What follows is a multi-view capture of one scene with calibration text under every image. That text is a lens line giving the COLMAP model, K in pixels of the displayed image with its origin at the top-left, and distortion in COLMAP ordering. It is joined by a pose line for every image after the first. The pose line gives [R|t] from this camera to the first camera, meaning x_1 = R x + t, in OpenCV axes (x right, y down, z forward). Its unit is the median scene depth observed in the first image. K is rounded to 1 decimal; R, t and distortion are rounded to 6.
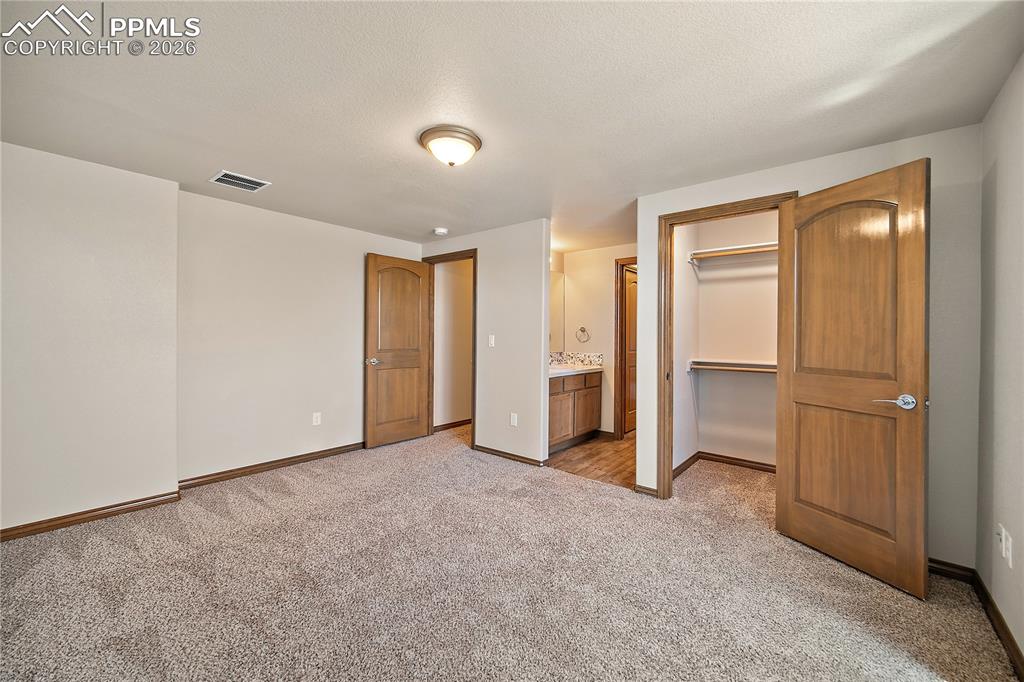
lens RADIAL K [[414.2, 0, 514.0], [0, 414.2, 322.8], [0, 0, 1]] dist [-0.002417, -0.000184]
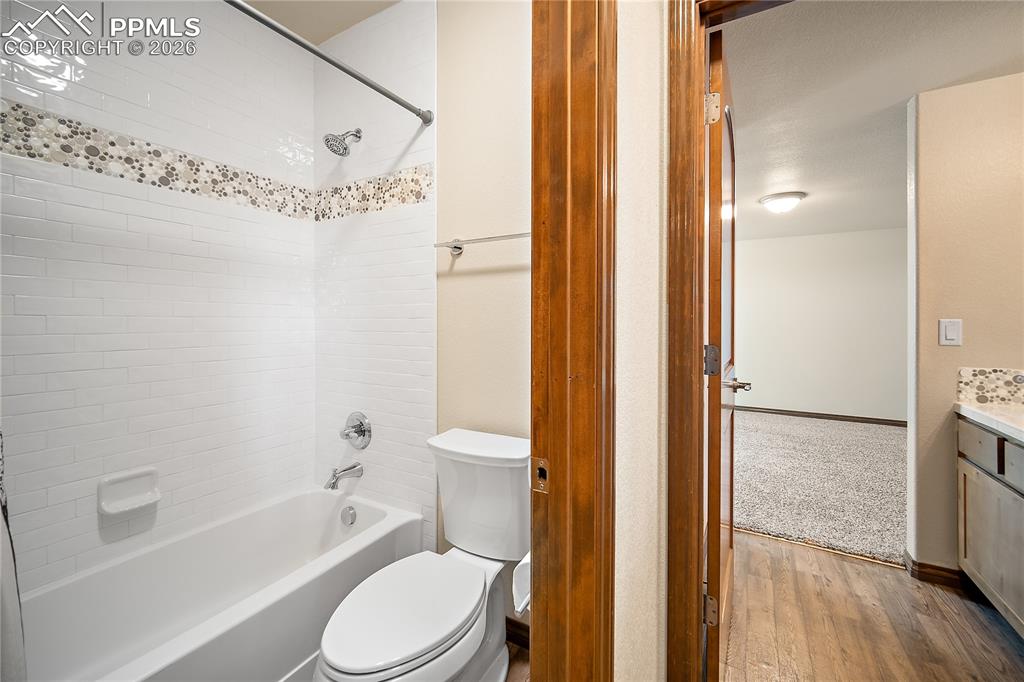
lens RADIAL K [[414.2, 0, 514.0], [0, 414.2, 322.8], [0, 0, 1]] dist [-0.002417, -0.000184]
pose [[-0.988078, 0.000460, -0.153952, 0.646342], [0.004489, 0.999656, -0.025829, 0.041107], [0.153887, -0.026213, -0.987741, 1.419155]]
